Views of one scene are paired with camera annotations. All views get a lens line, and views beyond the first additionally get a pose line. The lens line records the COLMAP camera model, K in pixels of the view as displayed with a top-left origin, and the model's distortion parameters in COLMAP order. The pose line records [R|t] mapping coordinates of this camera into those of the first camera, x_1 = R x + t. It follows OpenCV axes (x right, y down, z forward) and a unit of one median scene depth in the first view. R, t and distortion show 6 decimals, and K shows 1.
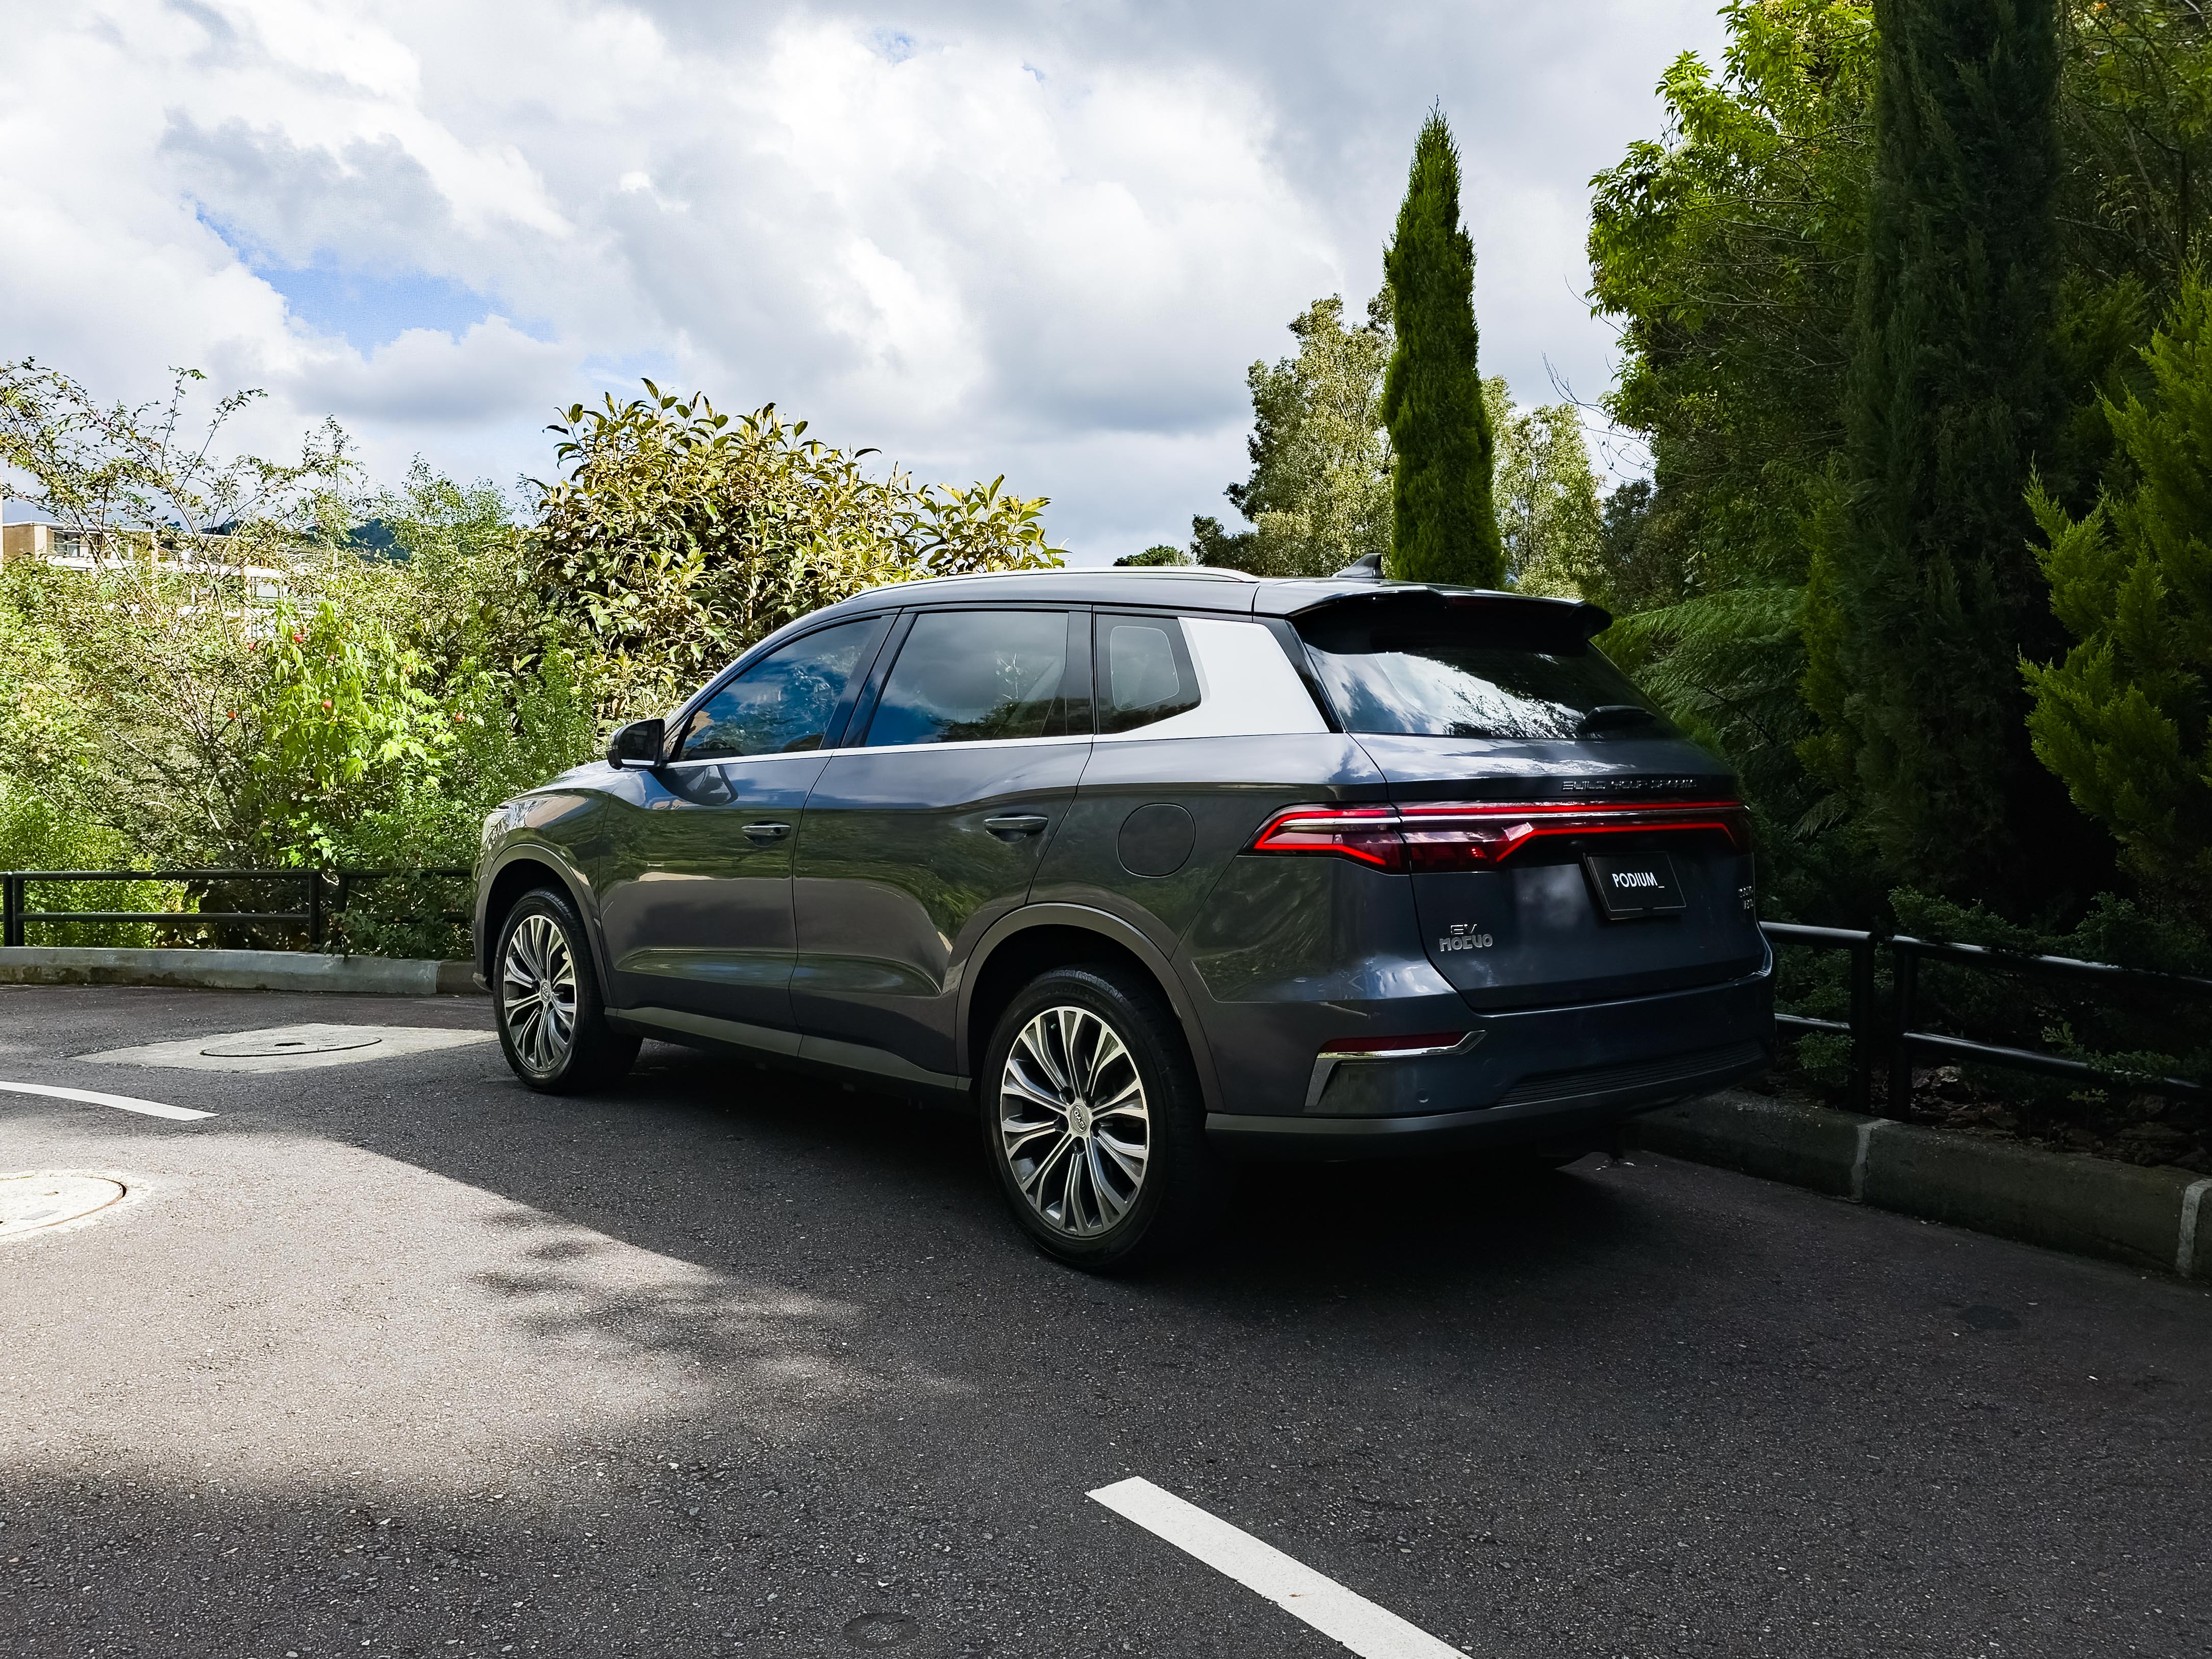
lens RADIAL K [[1801.1, 0, 1122.4], [0, 1801.1, 787.9], [0, 0, 1]] dist [0.085335, -0.086149]
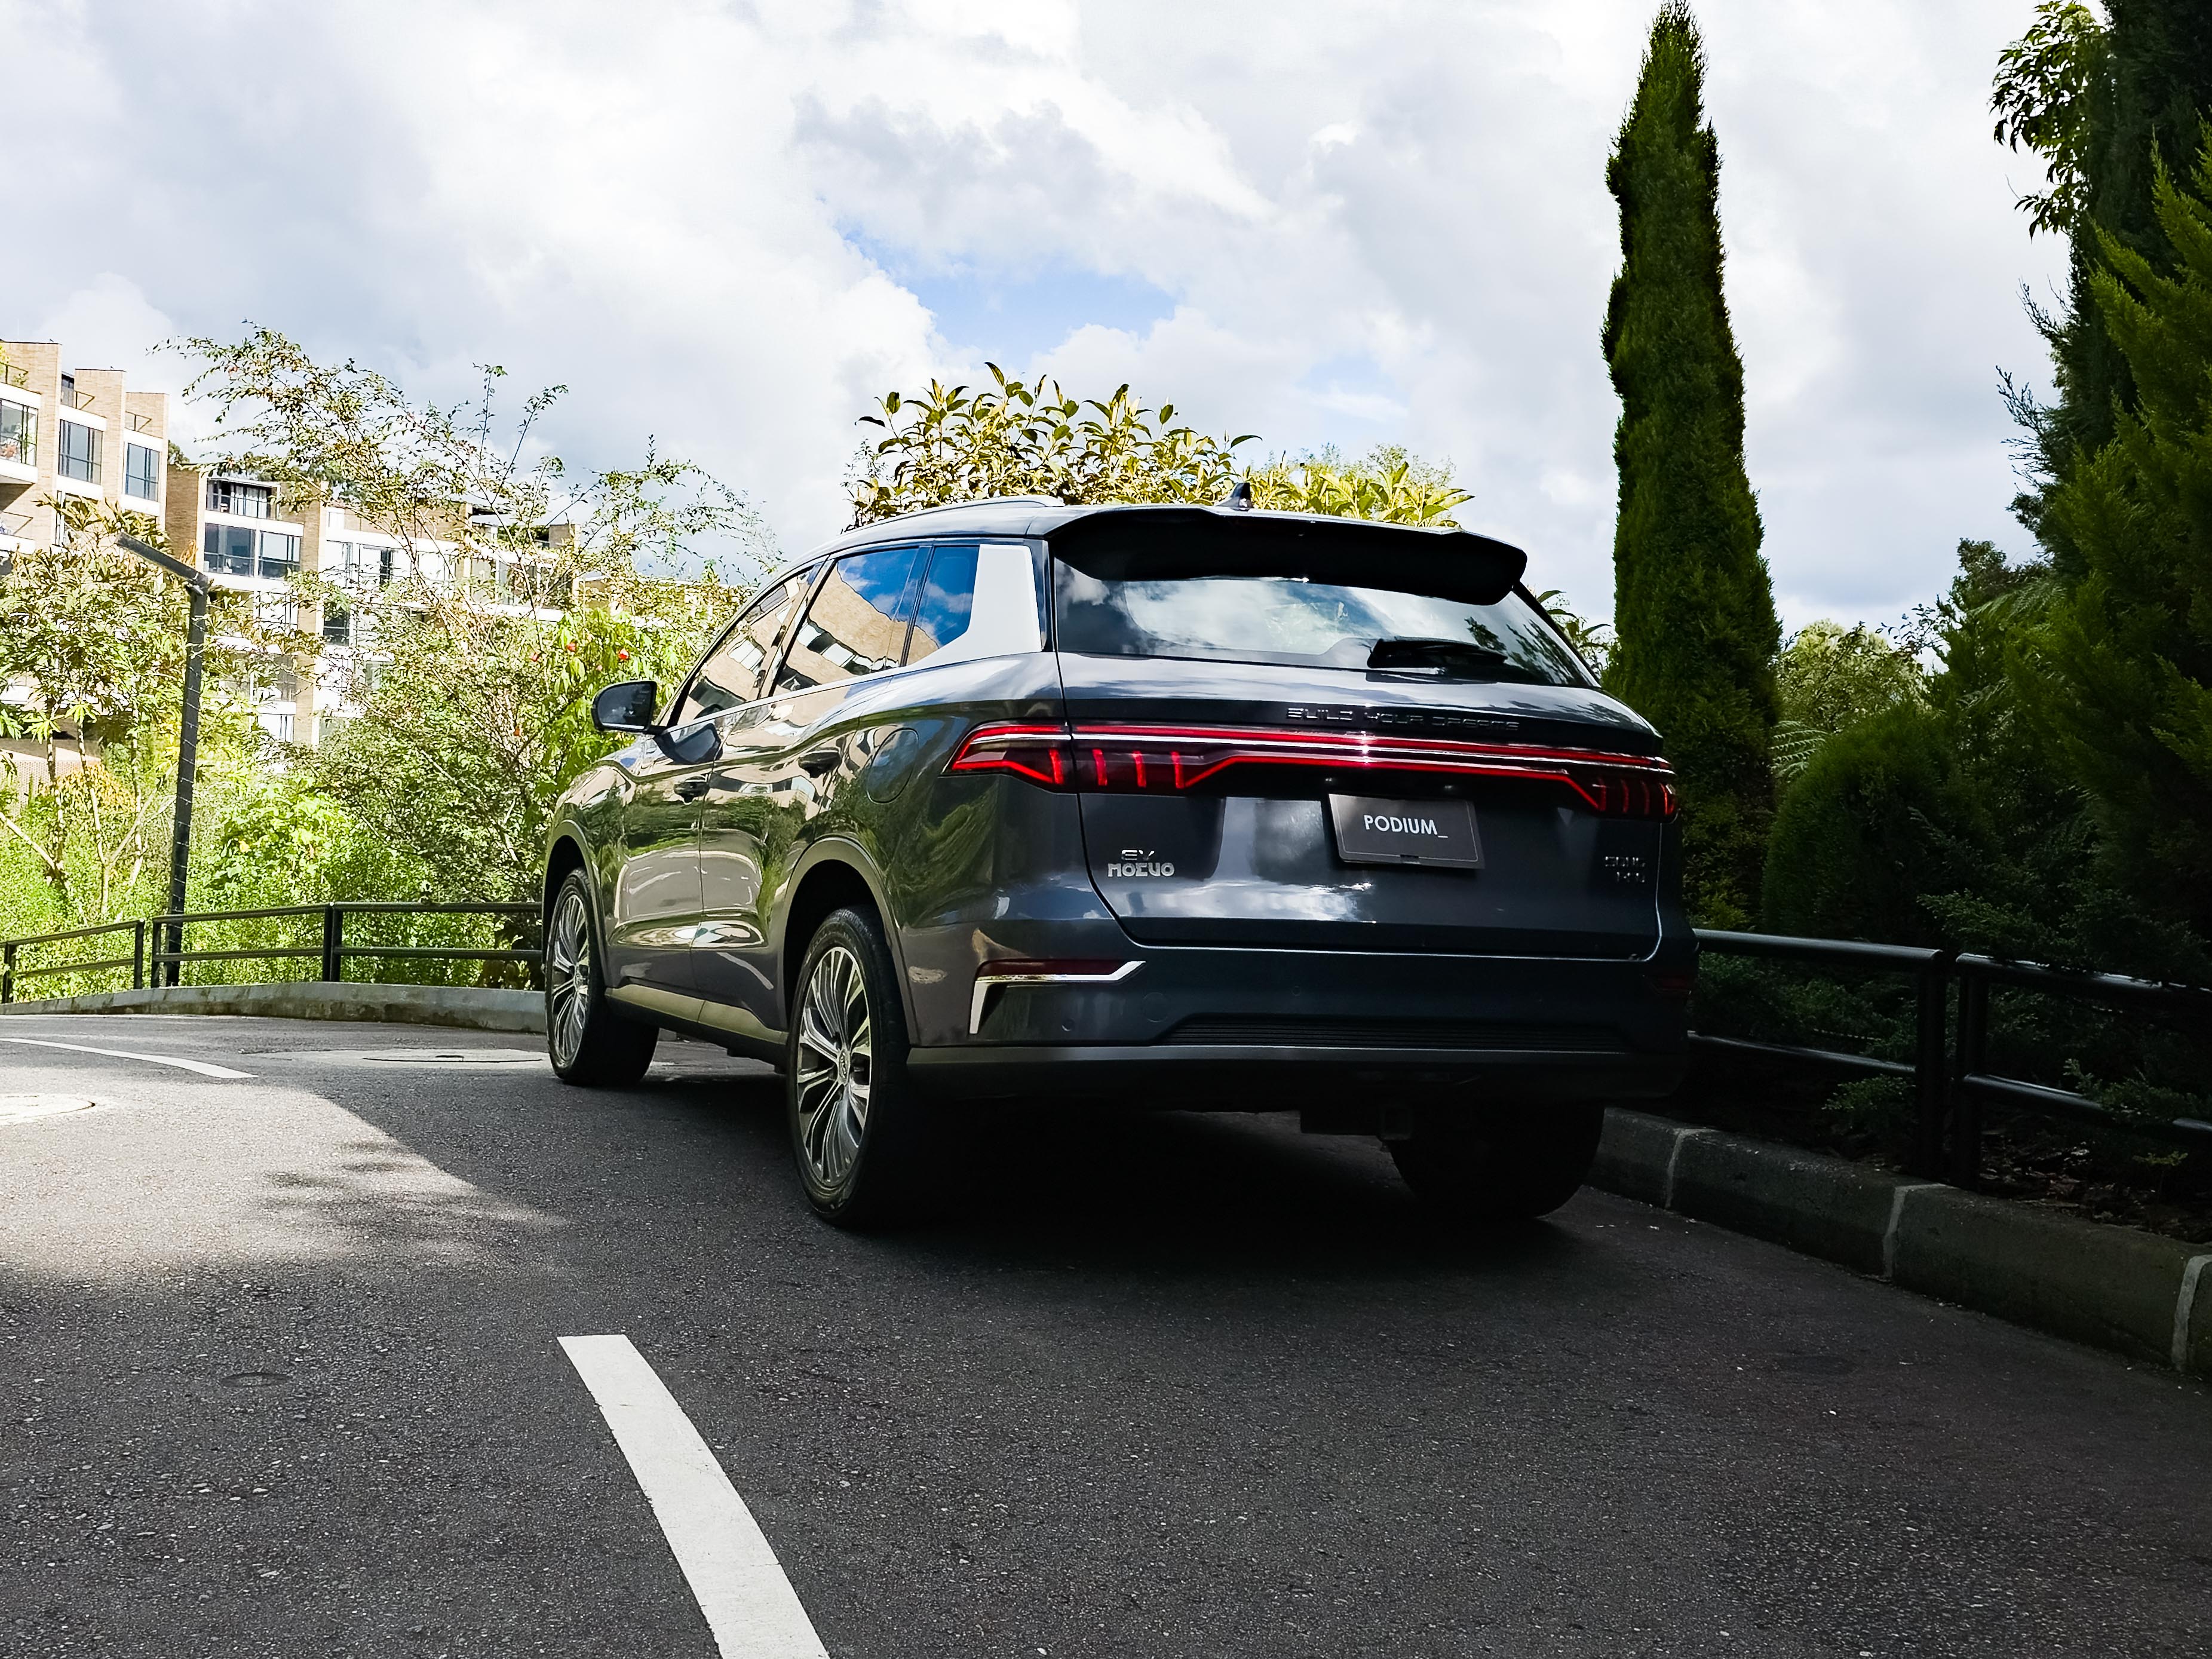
lens RADIAL K [[2407.9, 0, 1116.1], [0, 2407.9, 723.1], [0, 0, 1]] dist [0.141406, -0.255337]
pose [[0.946245, 0.012804, -0.323198, 0.449312], [-0.038980, 0.996448, -0.074650, 0.080069], [0.321094, 0.083236, 0.943382, -0.148708]]
